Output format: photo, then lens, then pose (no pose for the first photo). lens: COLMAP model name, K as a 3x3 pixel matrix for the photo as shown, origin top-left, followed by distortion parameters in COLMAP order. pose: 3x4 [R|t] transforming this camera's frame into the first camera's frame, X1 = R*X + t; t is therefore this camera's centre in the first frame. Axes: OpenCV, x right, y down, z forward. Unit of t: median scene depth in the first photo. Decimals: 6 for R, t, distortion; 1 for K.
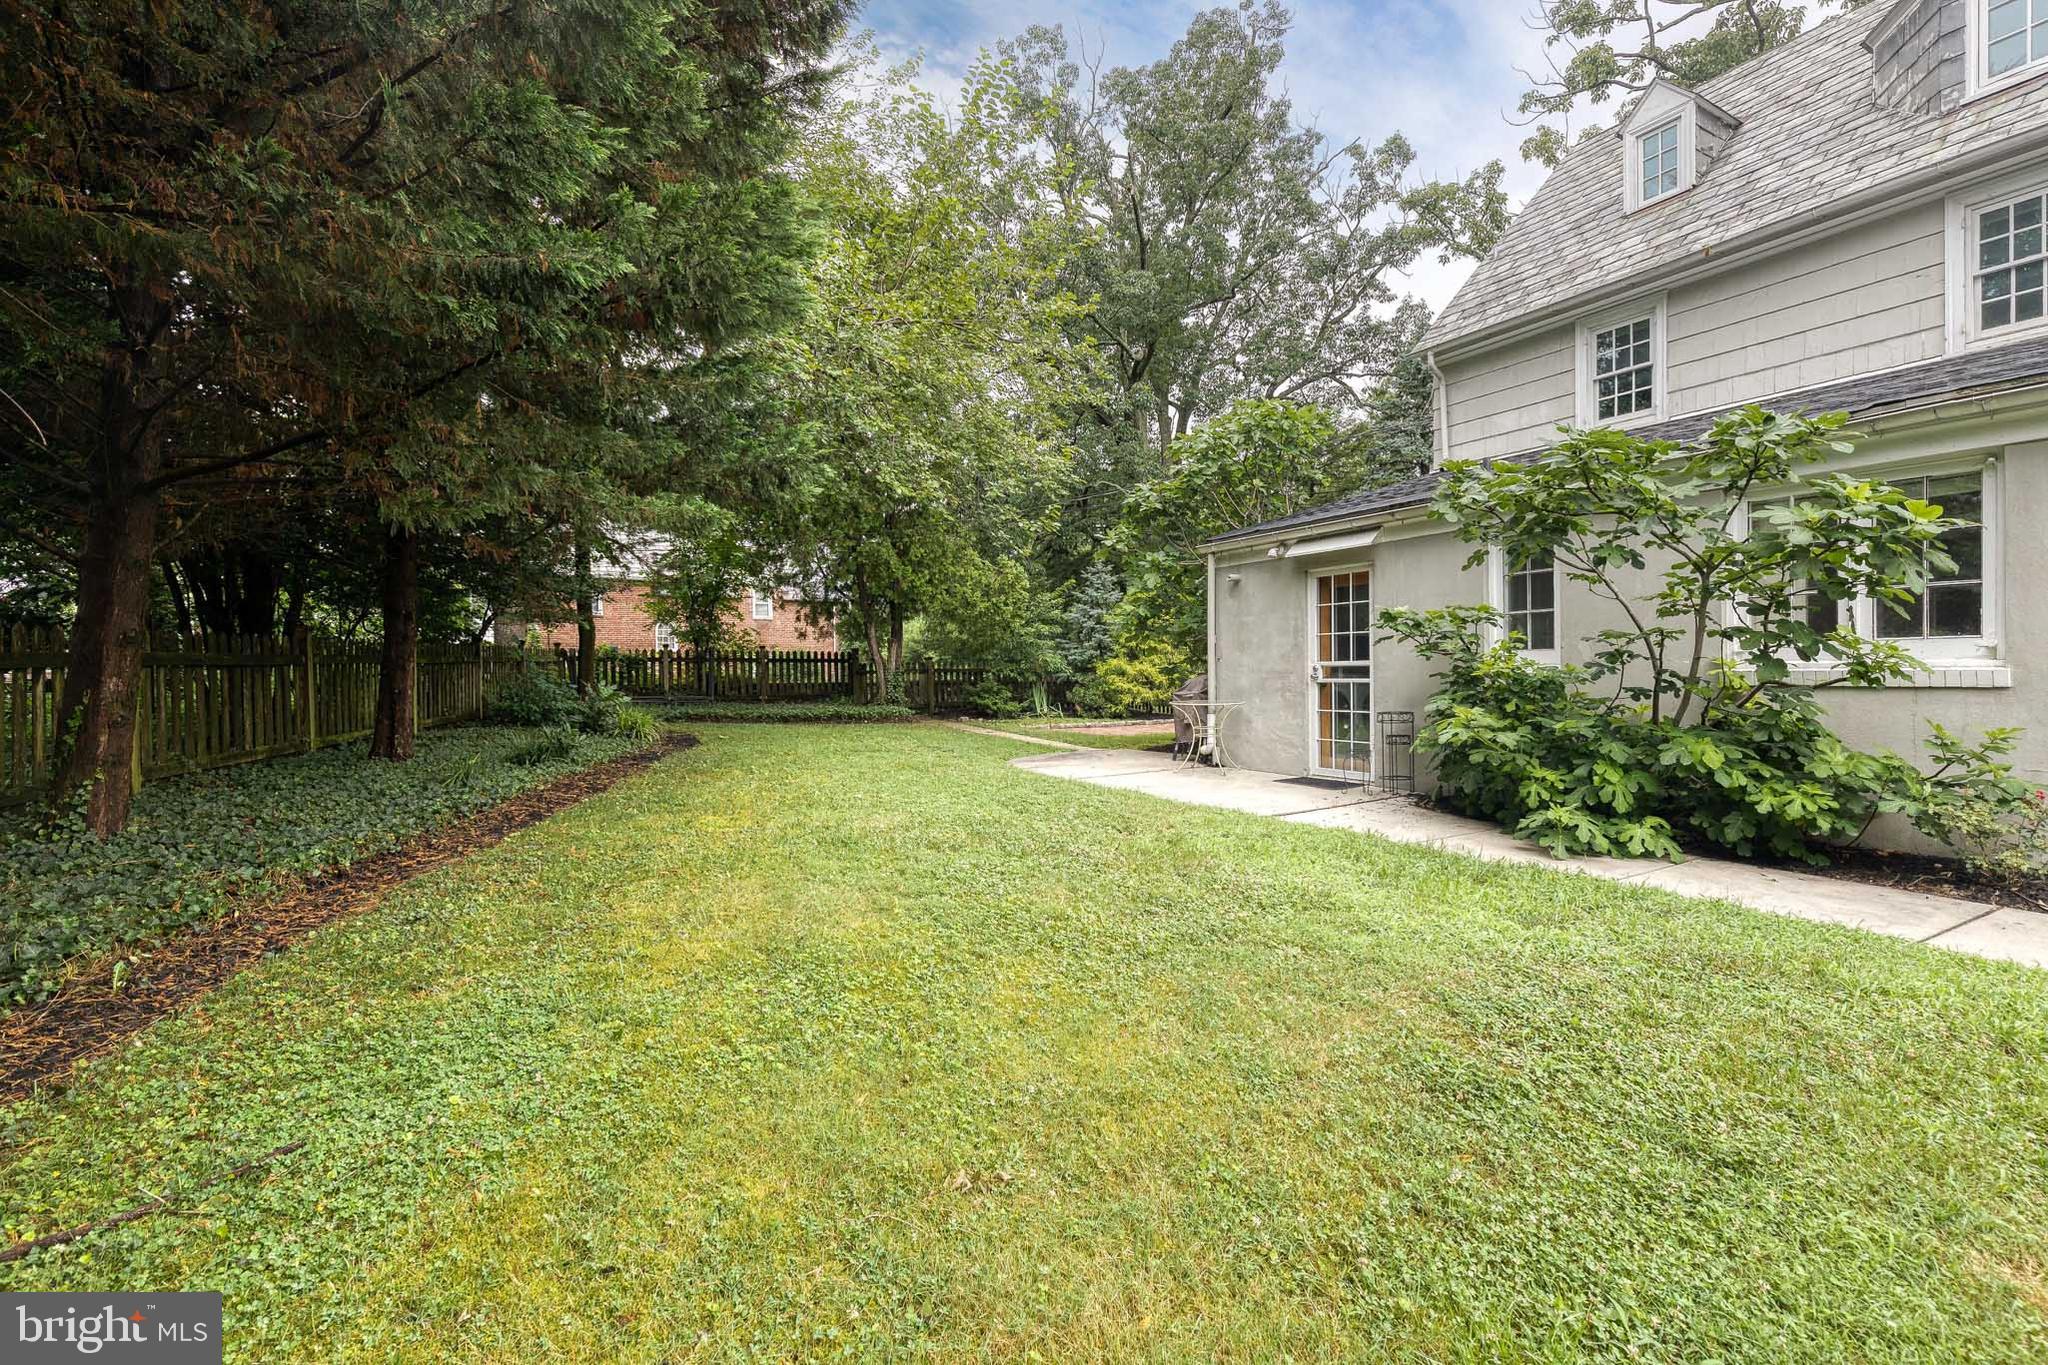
lens RADIAL K [[951.2, 0, 1027.8], [0, 951.2, 683.8], [0, 0, 1]] dist [0.000493, 0.000793]
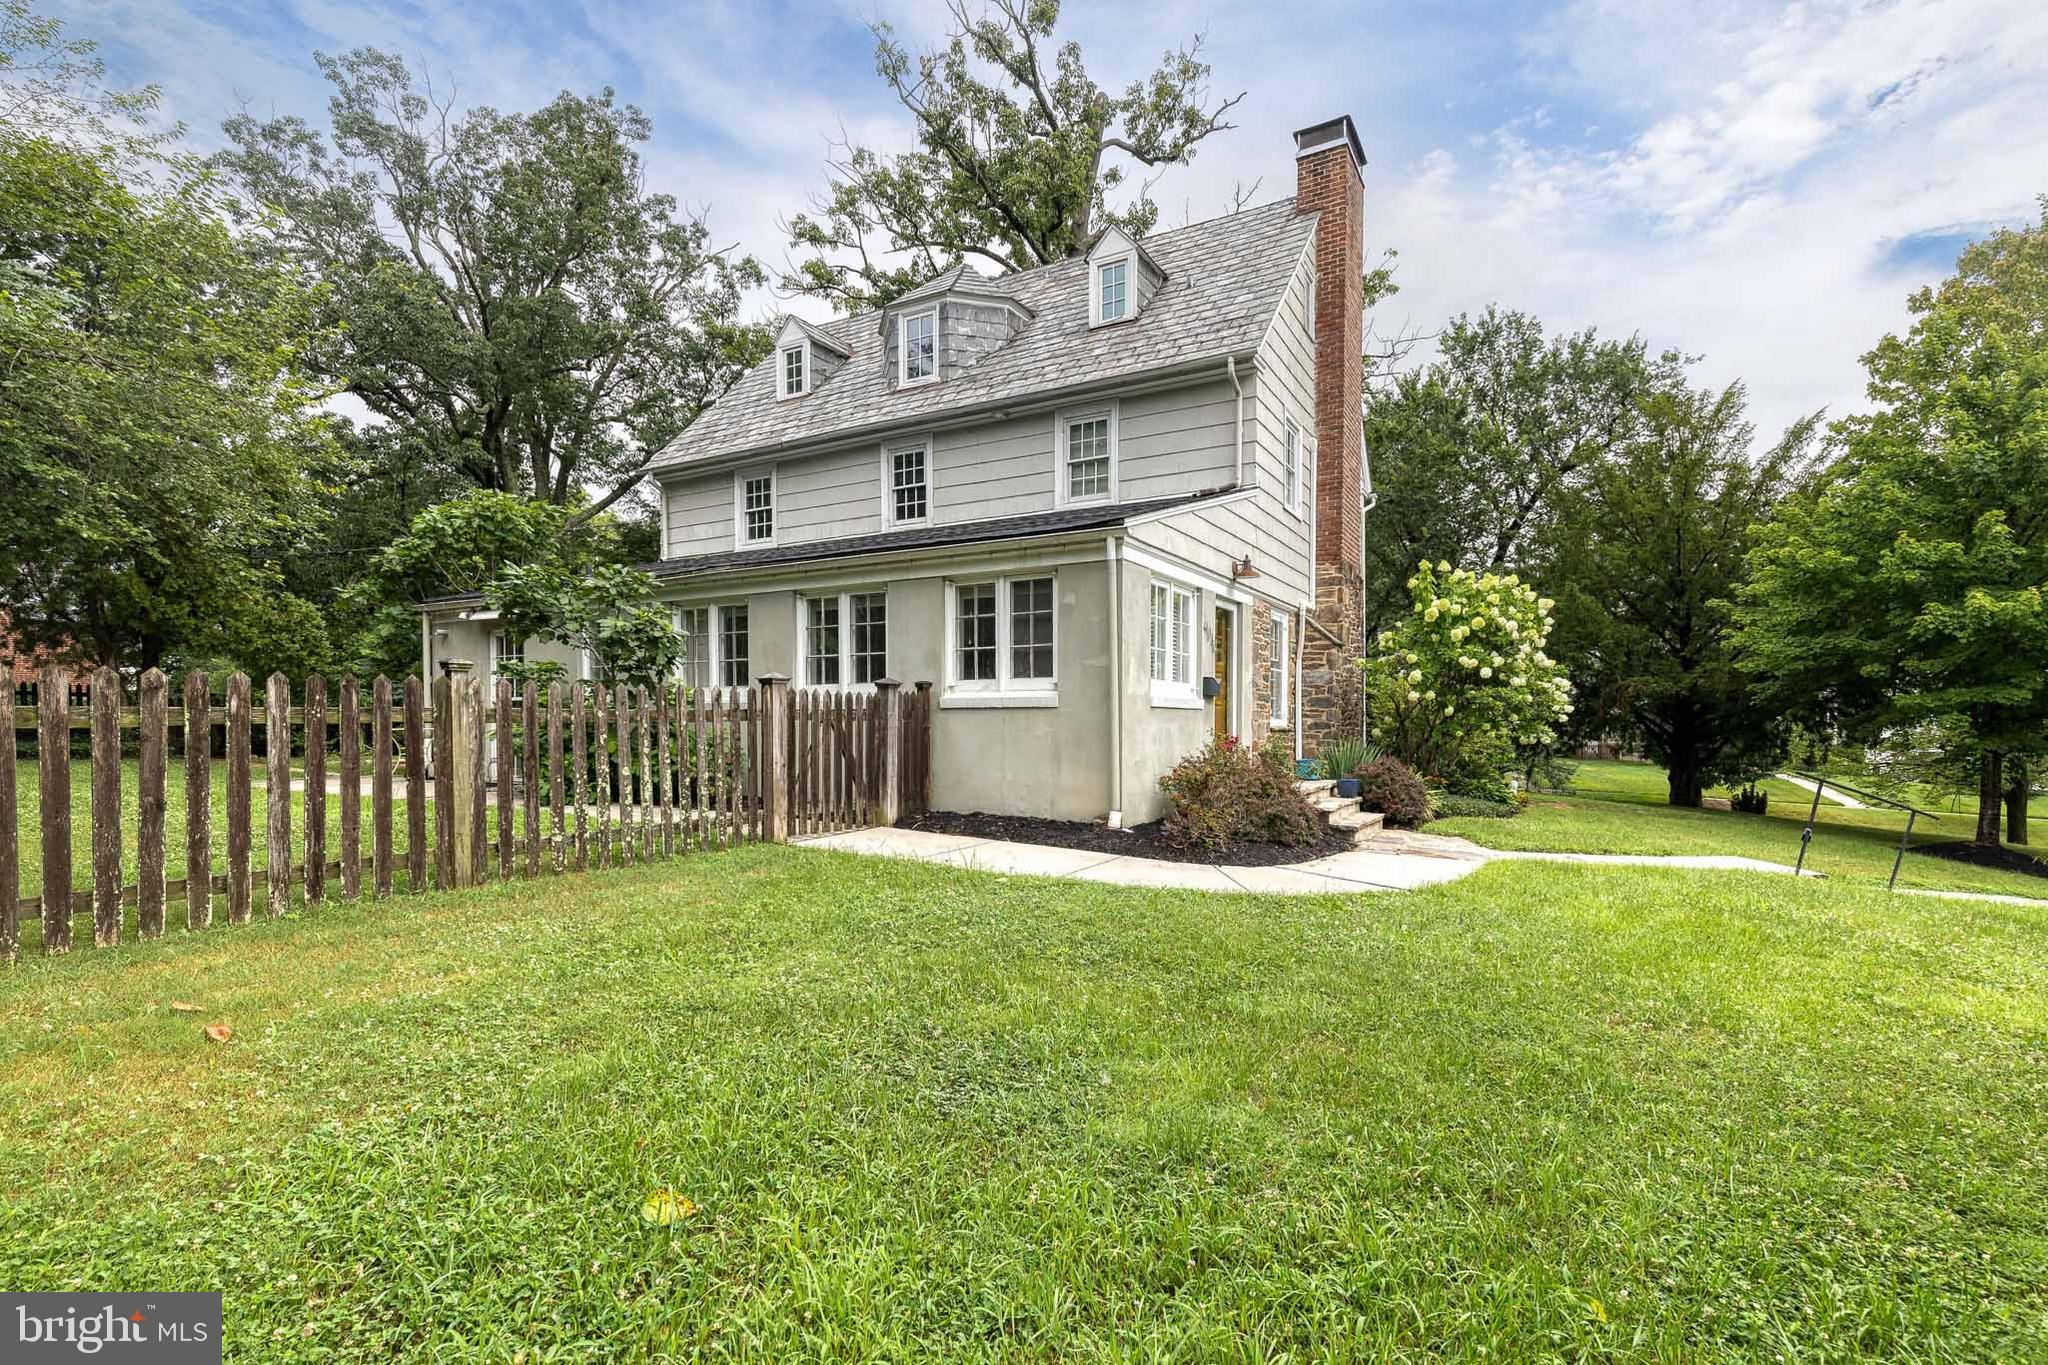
lens RADIAL K [[888.9, 0, 1031.0], [0, 888.9, 743.9], [0, 0, 1]] dist [-0.000837, -0.000567]
pose [[0.839165, -0.016192, 0.543636, 0.080458], [0.002095, 0.999646, 0.026540, 0.004380], [-0.543873, -0.021132, 0.838902, -0.169305]]
